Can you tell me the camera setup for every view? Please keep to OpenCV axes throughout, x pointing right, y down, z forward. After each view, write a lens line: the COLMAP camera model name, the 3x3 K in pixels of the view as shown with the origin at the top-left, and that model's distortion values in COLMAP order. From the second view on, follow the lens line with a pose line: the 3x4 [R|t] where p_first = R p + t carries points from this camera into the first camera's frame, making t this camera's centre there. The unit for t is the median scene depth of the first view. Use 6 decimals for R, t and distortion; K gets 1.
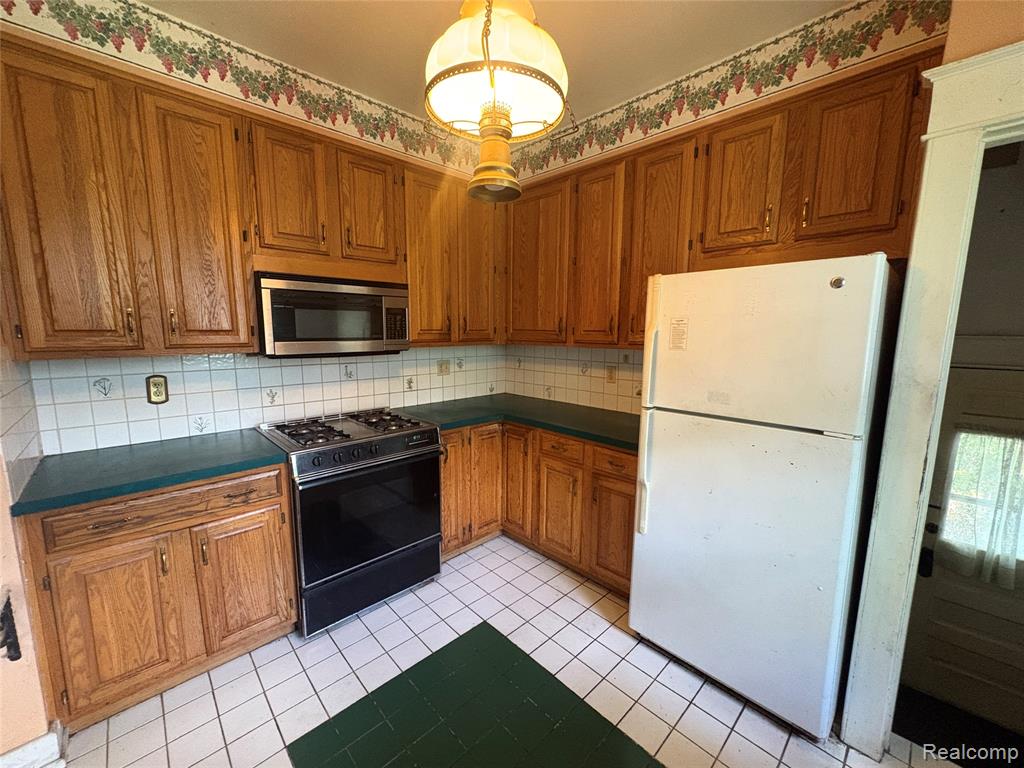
lens RADIAL K [[407.0, 0, 511.6], [0, 407.0, 385.8], [0, 0, 1]] dist [-0.000015, 0.000310]
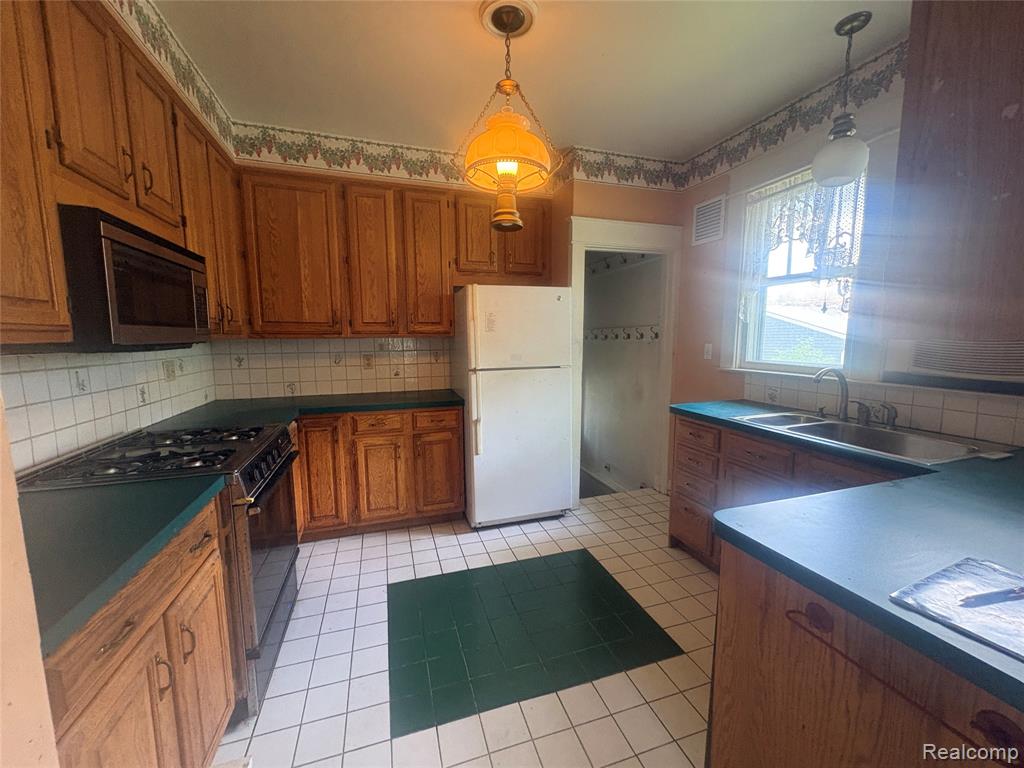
lens RADIAL K [[407.0, 0, 511.6], [0, 407.0, 385.8], [0, 0, 1]] dist [-0.000015, 0.000310]
pose [[0.438970, -0.116431, 0.890926, -0.822217], [0.134201, 0.988942, 0.063118, 0.027627], [-0.888423, 0.091856, 0.449741, 0.164218]]
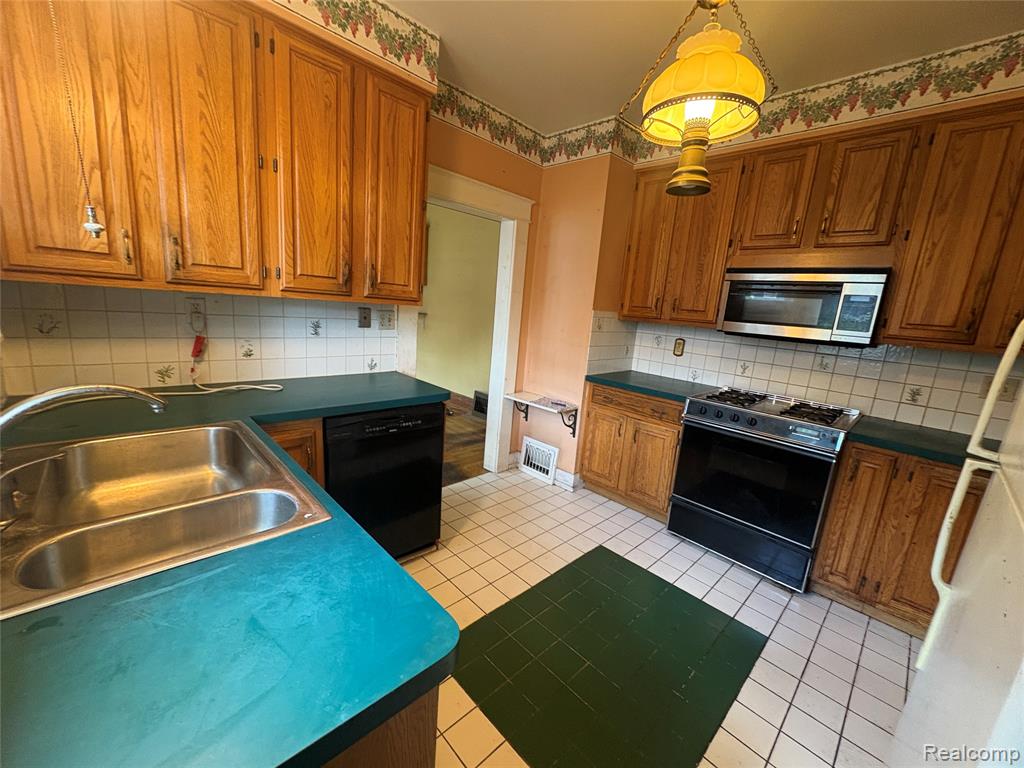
lens RADIAL K [[407.0, 0, 511.6], [0, 407.0, 385.8], [0, 0, 1]] dist [-0.000015, 0.000310]
pose [[0.001117, 0.189771, -0.981828, 0.708142], [-0.217593, 0.958350, 0.184985, 0.000653], [0.976039, 0.213432, 0.042363, 0.287653]]
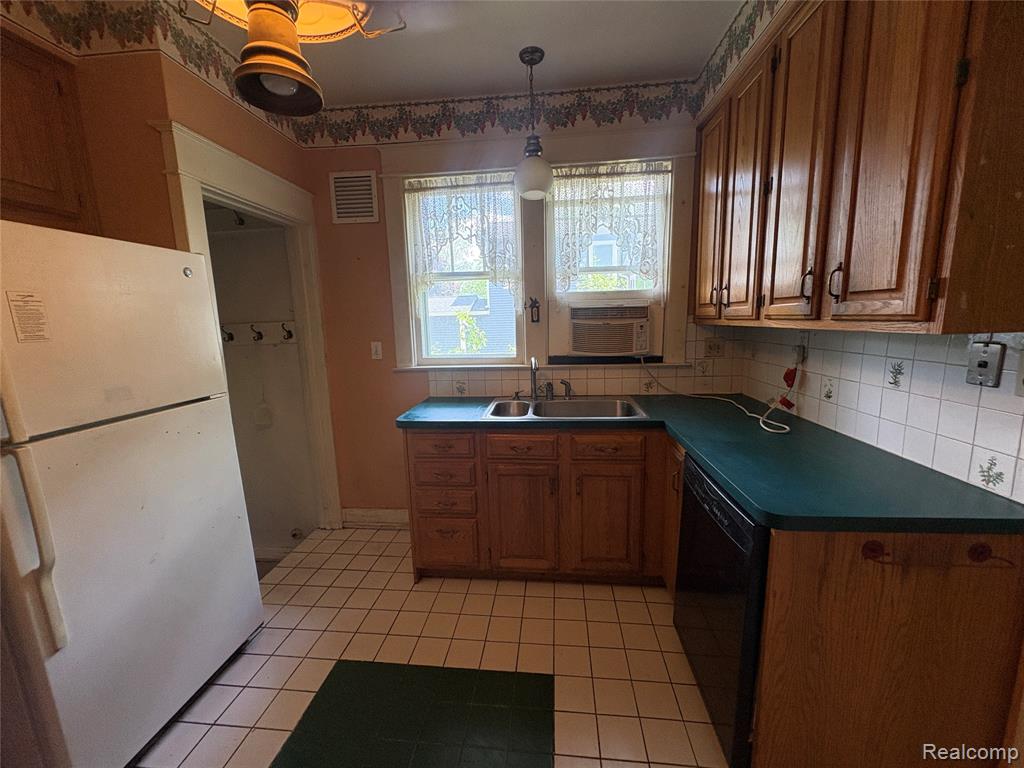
lens RADIAL K [[407.0, 0, 511.6], [0, 407.0, 385.8], [0, 0, 1]] dist [-0.000015, 0.000310]
pose [[-0.646081, -0.108482, 0.755521, -0.457431], [0.131579, 0.959199, 0.250247, -0.064662], [-0.751842, 0.261091, -0.605446, 0.663512]]
